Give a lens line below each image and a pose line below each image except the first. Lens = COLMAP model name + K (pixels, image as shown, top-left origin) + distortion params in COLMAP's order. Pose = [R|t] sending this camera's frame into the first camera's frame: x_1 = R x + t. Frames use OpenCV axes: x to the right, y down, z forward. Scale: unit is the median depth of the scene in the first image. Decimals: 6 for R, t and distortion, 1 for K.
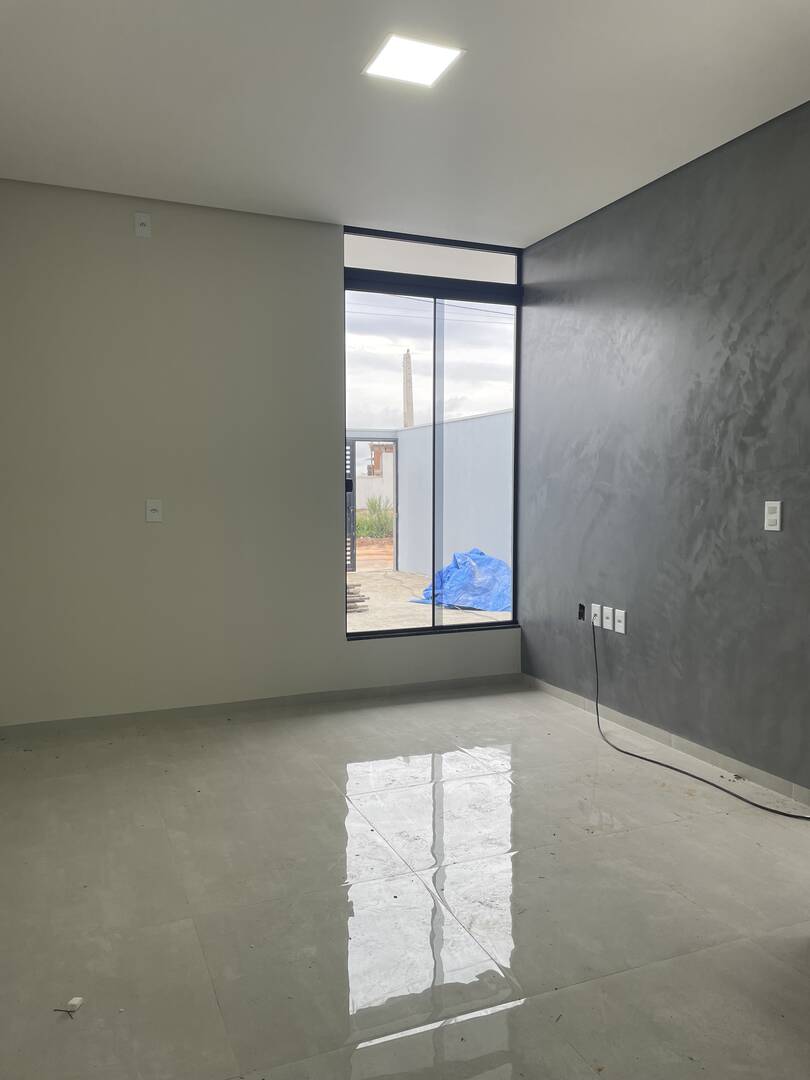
lens RADIAL K [[818.3, 0, 402.4], [0, 818.3, 546.9], [0, 0, 1]] dist [0.099254, -0.119402]
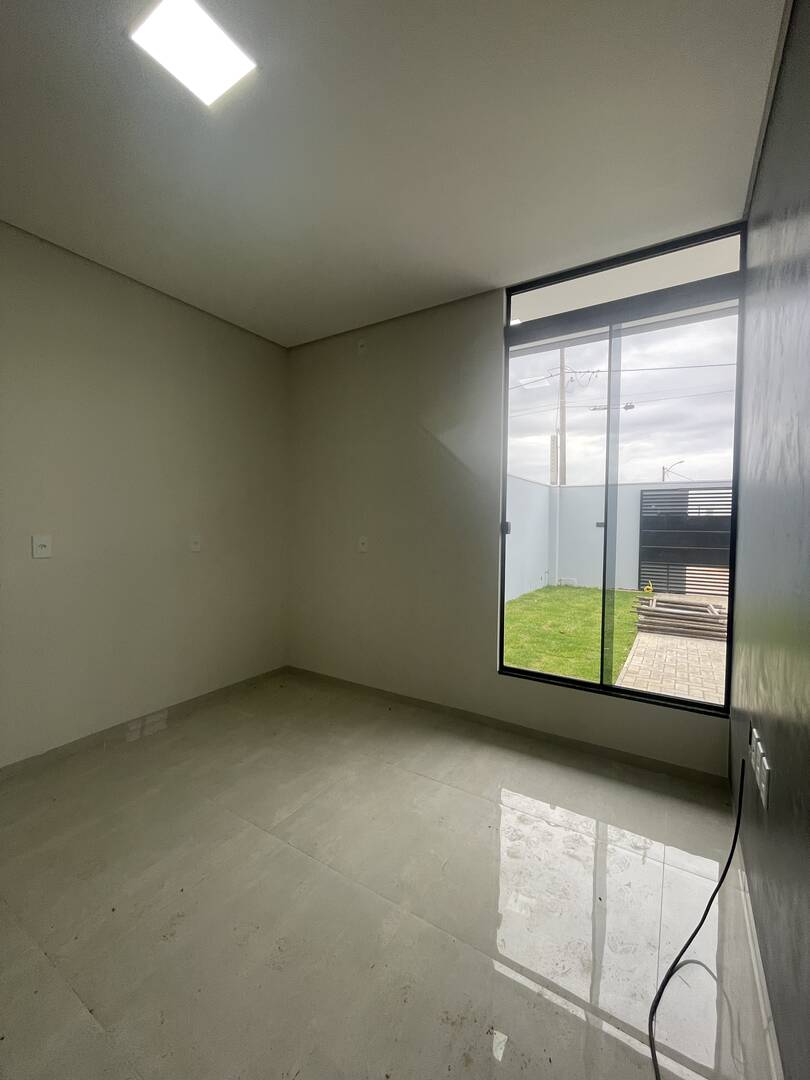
lens RADIAL K [[436.1, 0, 406.4], [0, 436.1, 543.9], [0, 0, 1]] dist [-0.000777, -0.000034]
pose [[0.576719, 0.049123, -0.815464, 0.327656], [-0.069978, 0.997492, 0.010598, -0.052949], [0.813940, 0.050952, 0.578711, 0.576049]]
